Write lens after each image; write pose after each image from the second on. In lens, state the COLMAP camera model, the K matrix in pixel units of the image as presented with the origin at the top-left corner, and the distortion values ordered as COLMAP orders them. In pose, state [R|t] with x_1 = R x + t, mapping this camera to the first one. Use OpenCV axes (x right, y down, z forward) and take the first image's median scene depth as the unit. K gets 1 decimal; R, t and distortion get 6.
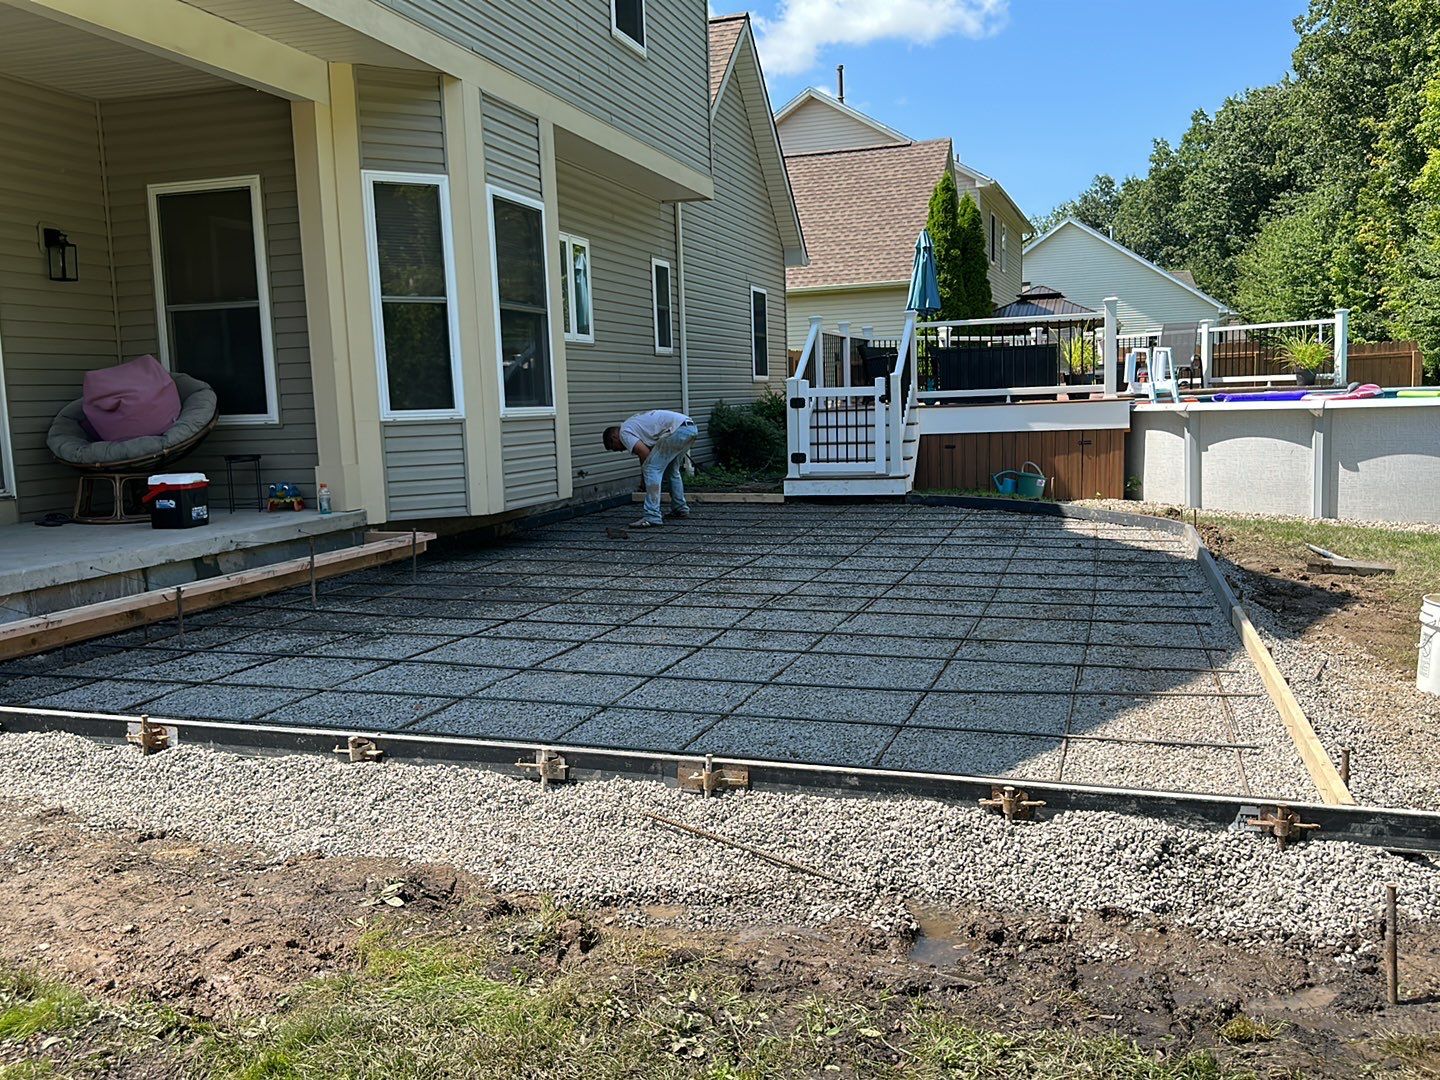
lens RADIAL K [[1281.6, 0, 715.5], [0, 1281.6, 554.8], [0, 0, 1]] dist [0.124970, -0.218152]
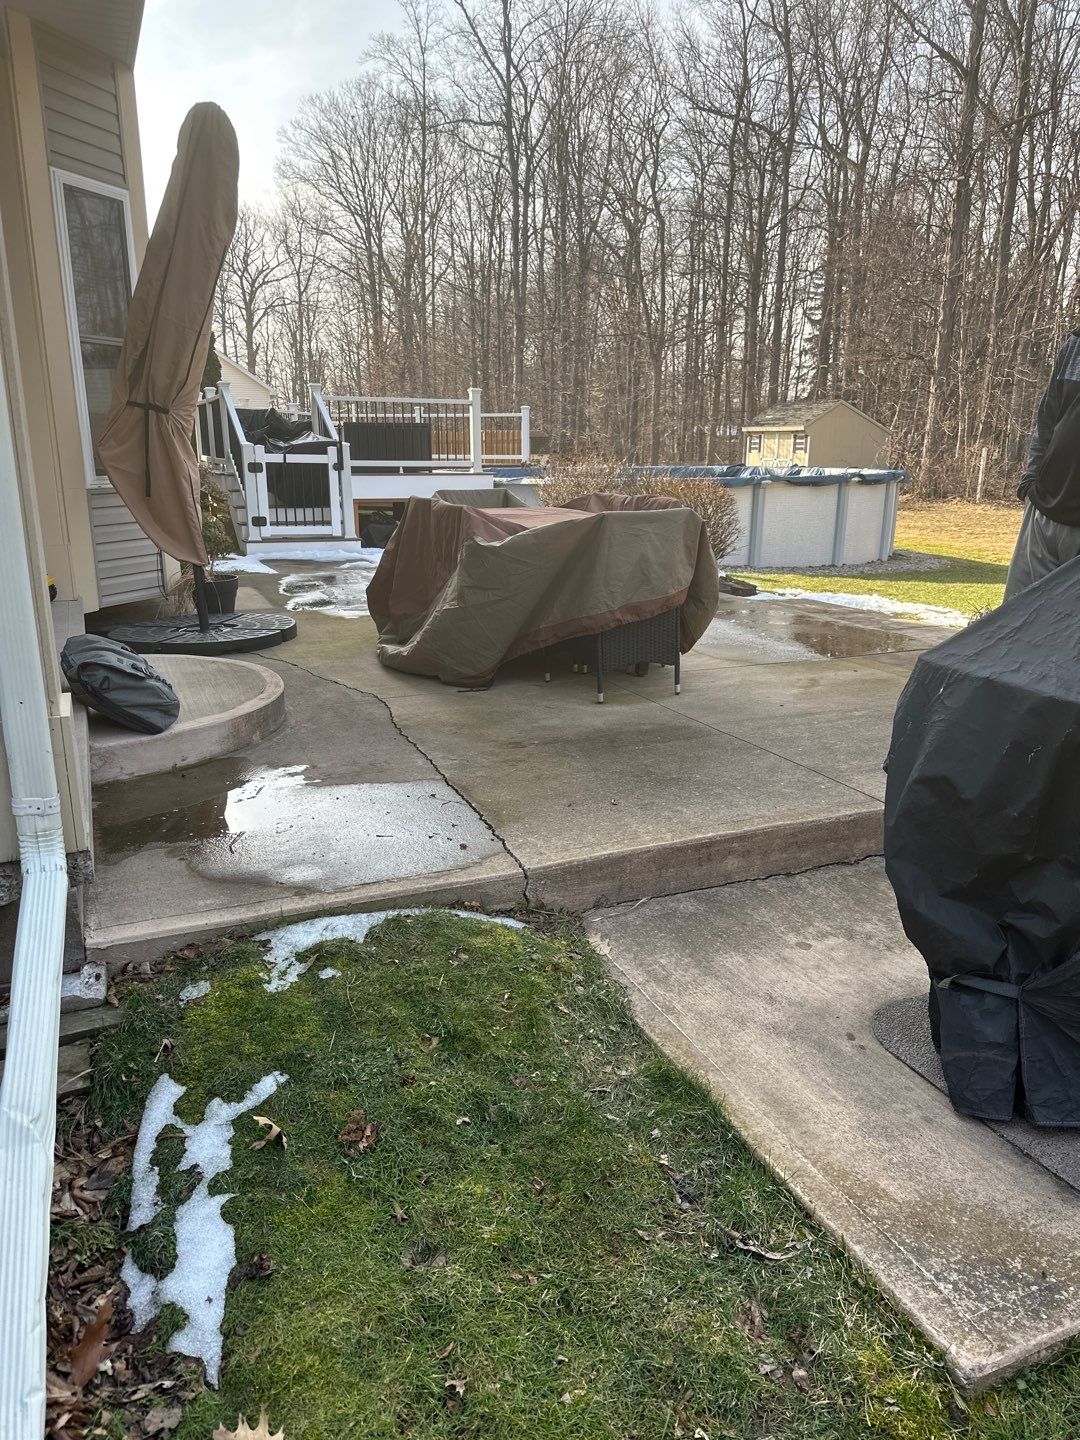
lens RADIAL K [[1023.1, 0, 533.4], [0, 1023.1, 726.4], [0, 0, 1]] dist [0.022514, -0.031626]
pose [[0.765132, -0.137709, 0.628974, -0.321432], [0.053784, 0.987116, 0.150695, -0.024484], [-0.641623, -0.081472, 0.762681, 0.202540]]
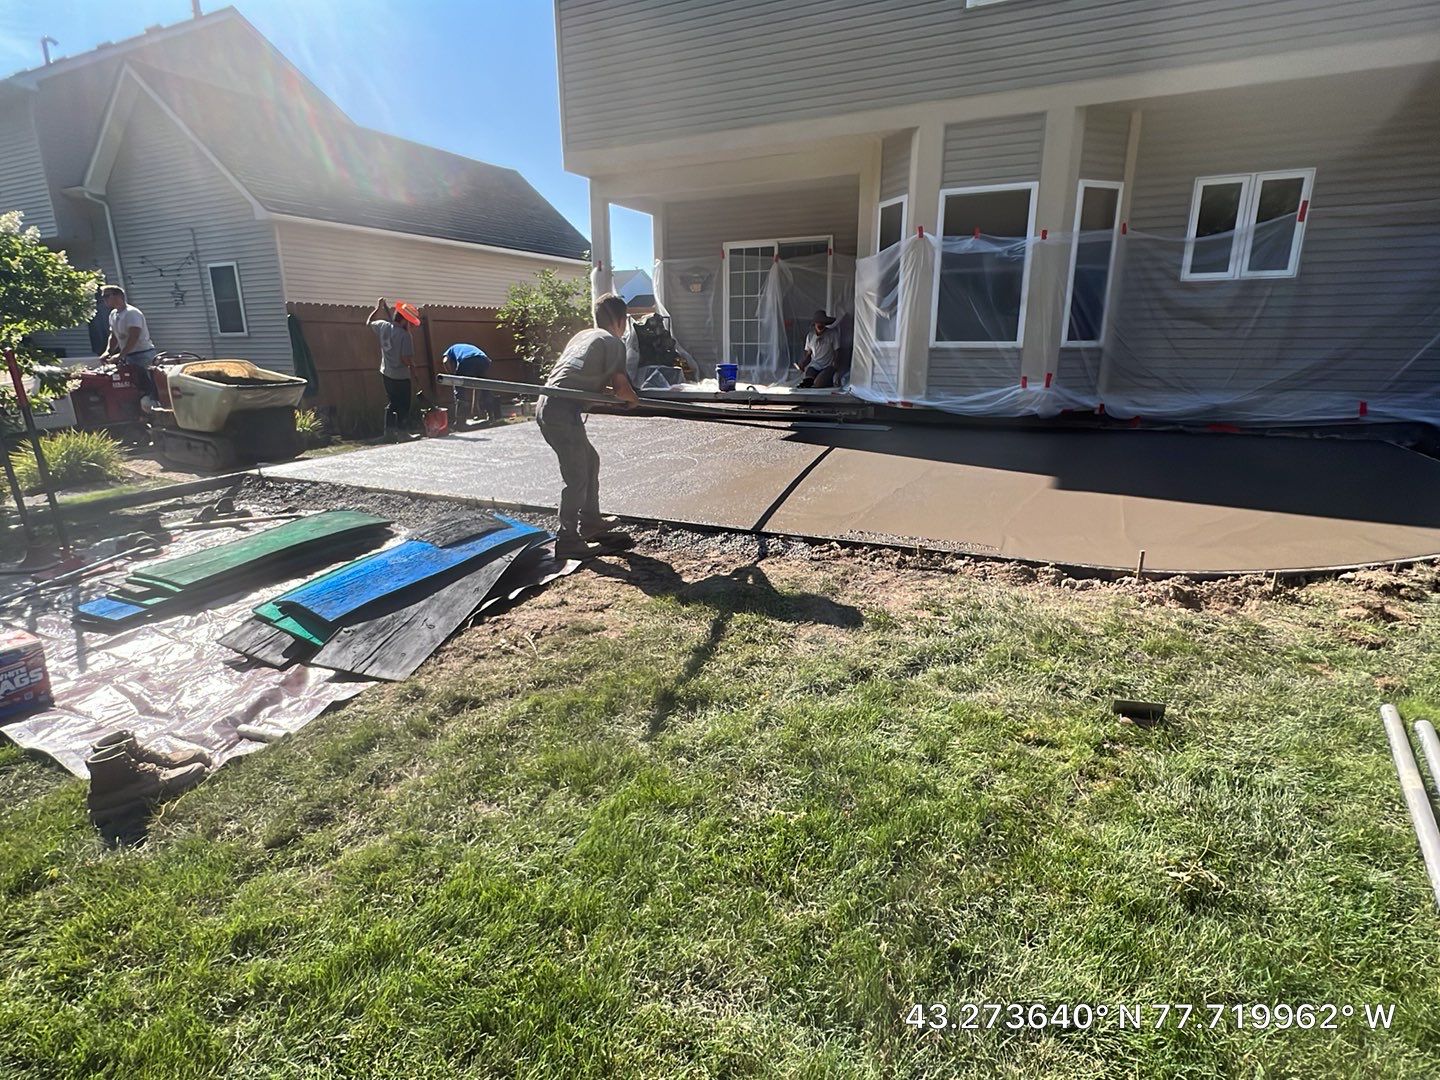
lens RADIAL K [[734.2, 0, 717.0], [0, 734.2, 538.0], [0, 0, 1]] dist [-0.003604, -0.000836]
pose [[-0.163113, 0.284845, -0.944594, 0.558358], [-0.110230, 0.946160, 0.304352, -0.093804], [0.980430, 0.153766, -0.122933, 0.642928]]
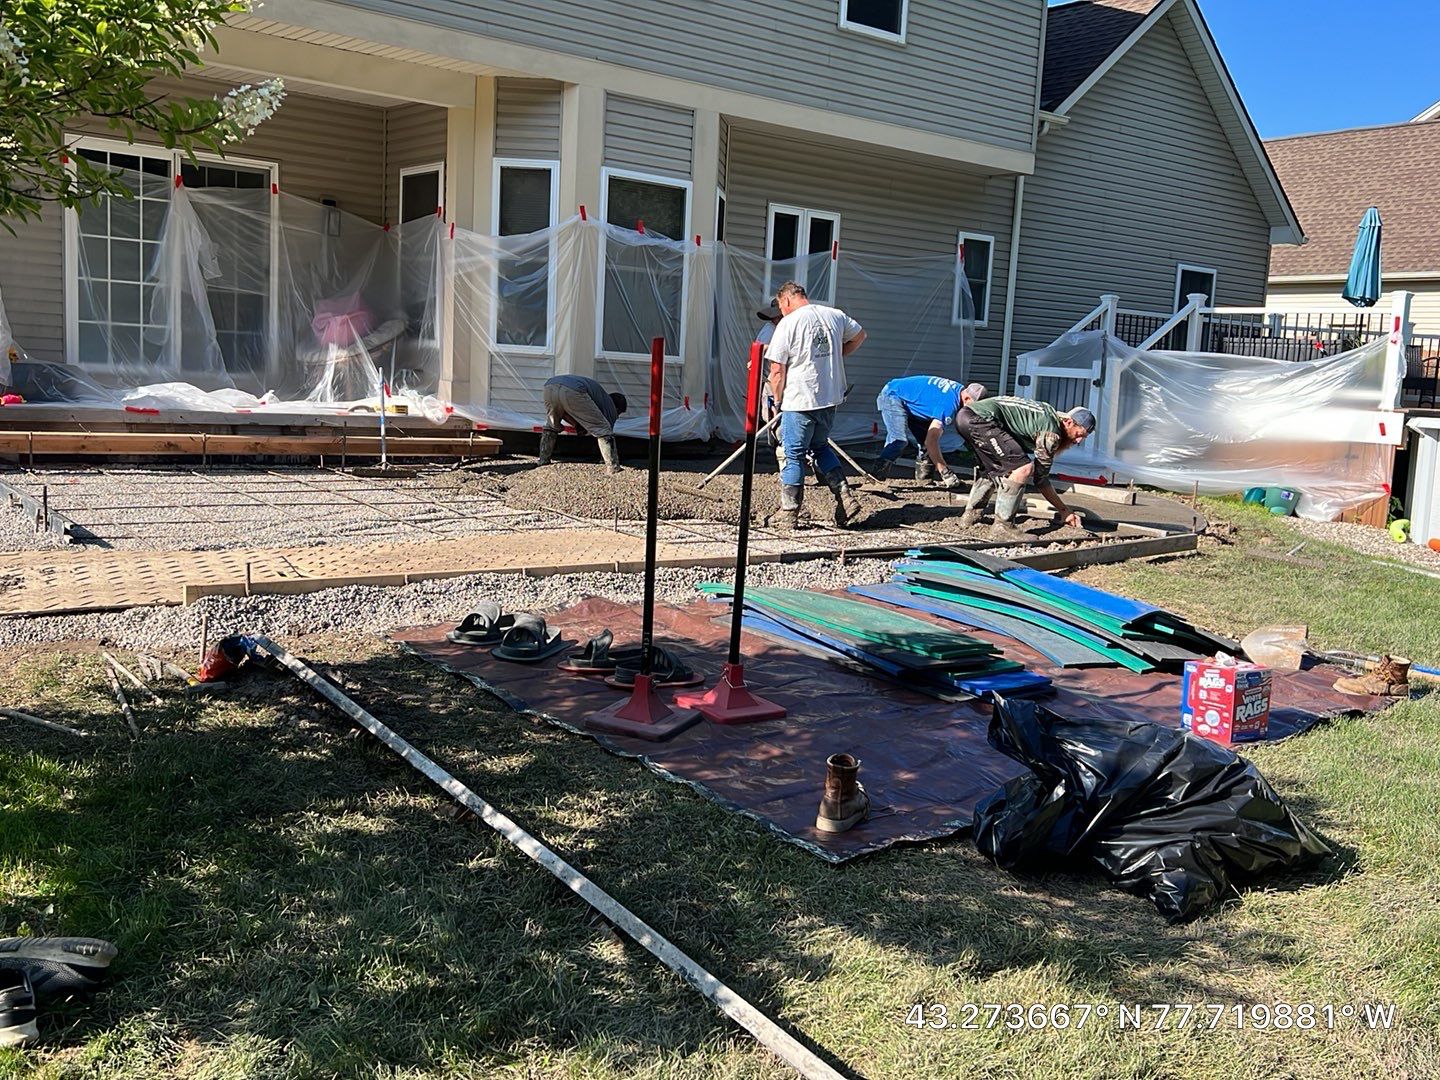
lens RADIAL K [[1378.7, 0, 713.8], [0, 1378.7, 548.1], [0, 0, 1]] dist [0.028221, 0.000000]
pose [[0.809056, 0.152883, -0.567499, 0.498127], [-0.152676, 0.987097, 0.048259, -0.006381], [0.567554, 0.047600, 0.821959, 0.000774]]
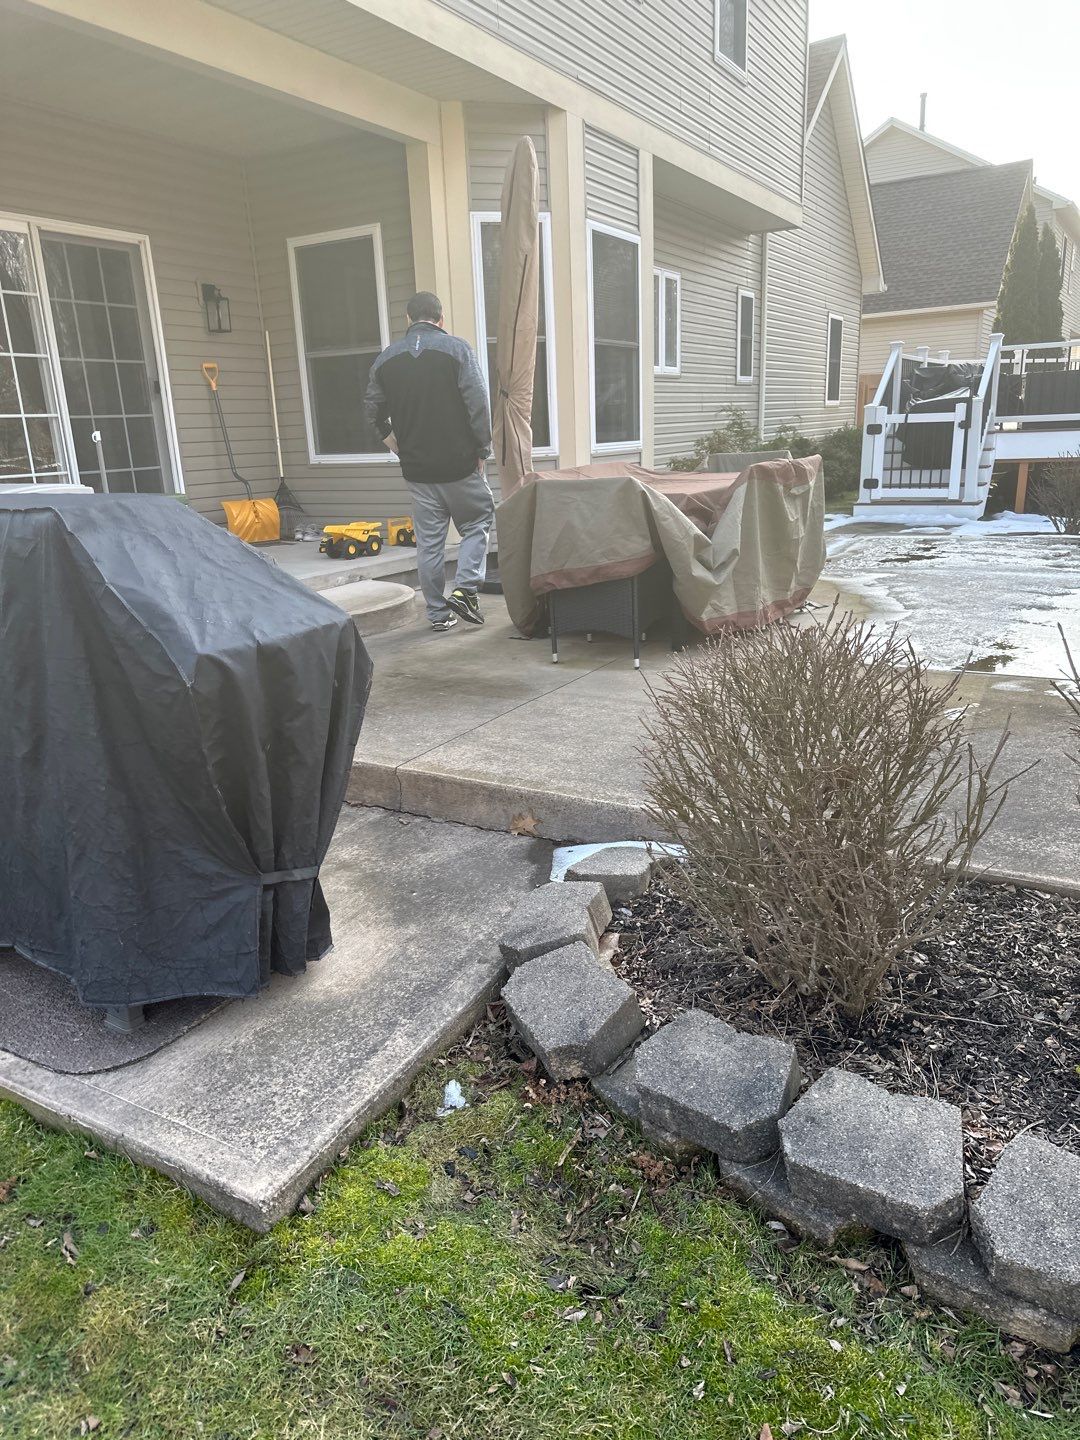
lens RADIAL K [[1023.1, 0, 524.1], [0, 1023.1, 741.7], [0, 0, 1]] dist [0.022514, -0.031626]
pose [[0.973592, 0.056265, -0.221253, -0.014540], [-0.014879, 0.982731, 0.184439, -0.018581], [0.227810, -0.176277, 0.957616, 0.091362]]
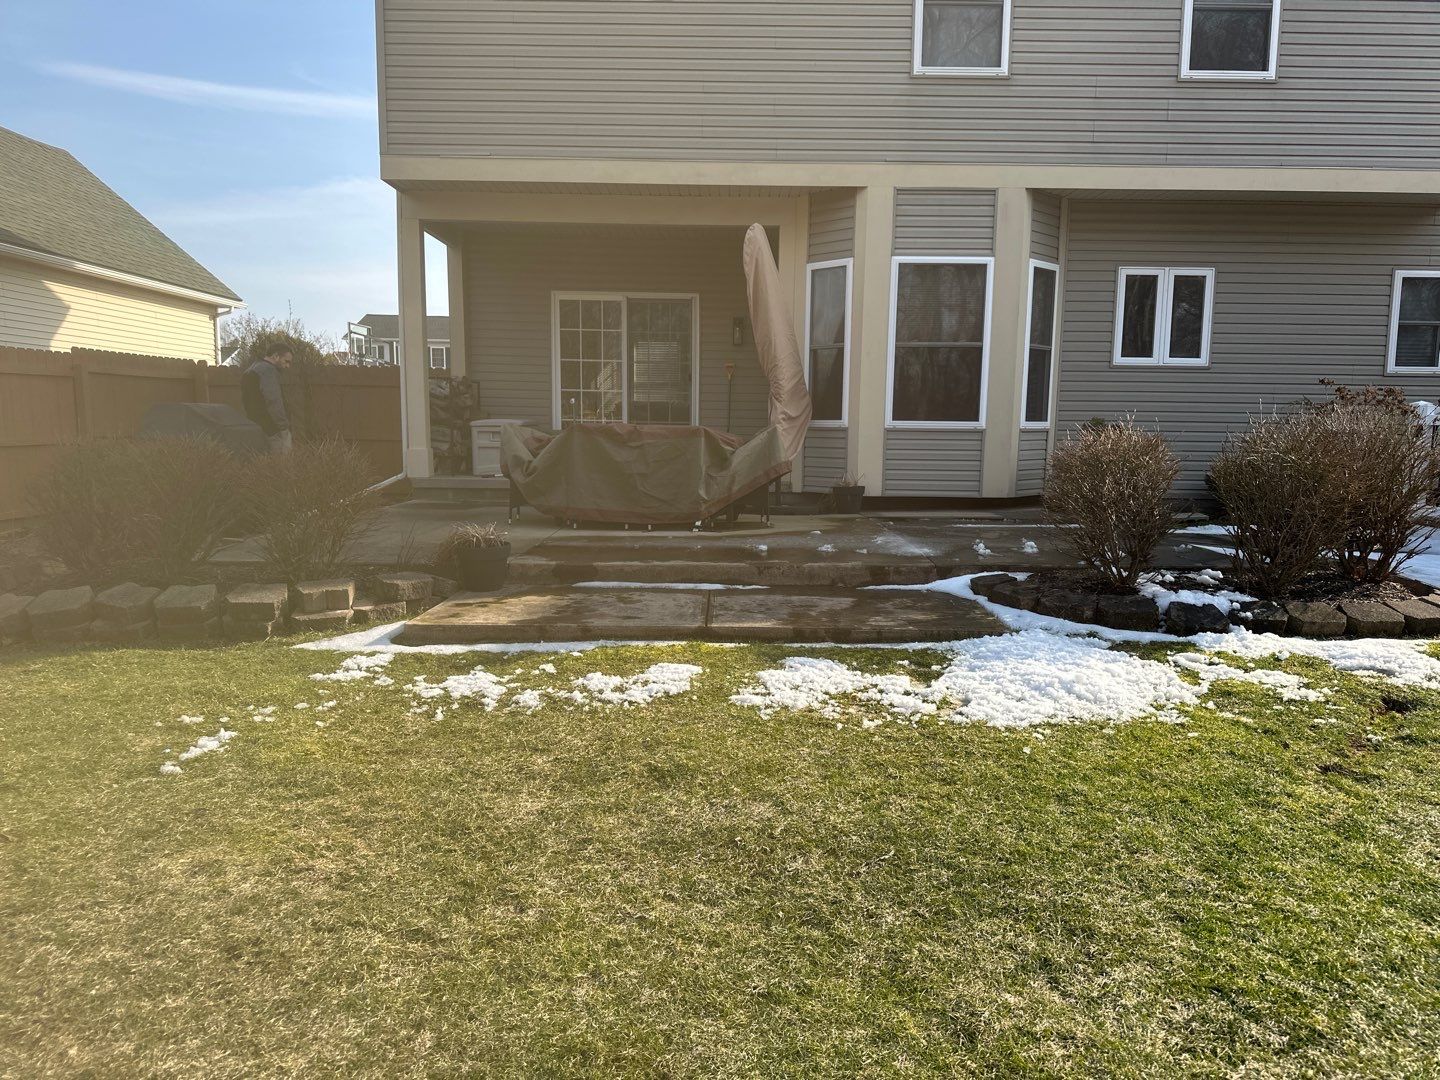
lens RADIAL K [[1023.1, 0, 709.9], [0, 1023.1, 538.3], [0, 0, 1]] dist [0.022514, -0.031626]
pose [[0.280544, 0.141488, -0.949356, 0.585915], [-0.136541, 0.984900, 0.106436, -0.058708], [0.950080, 0.099766, 0.295627, 0.373846]]
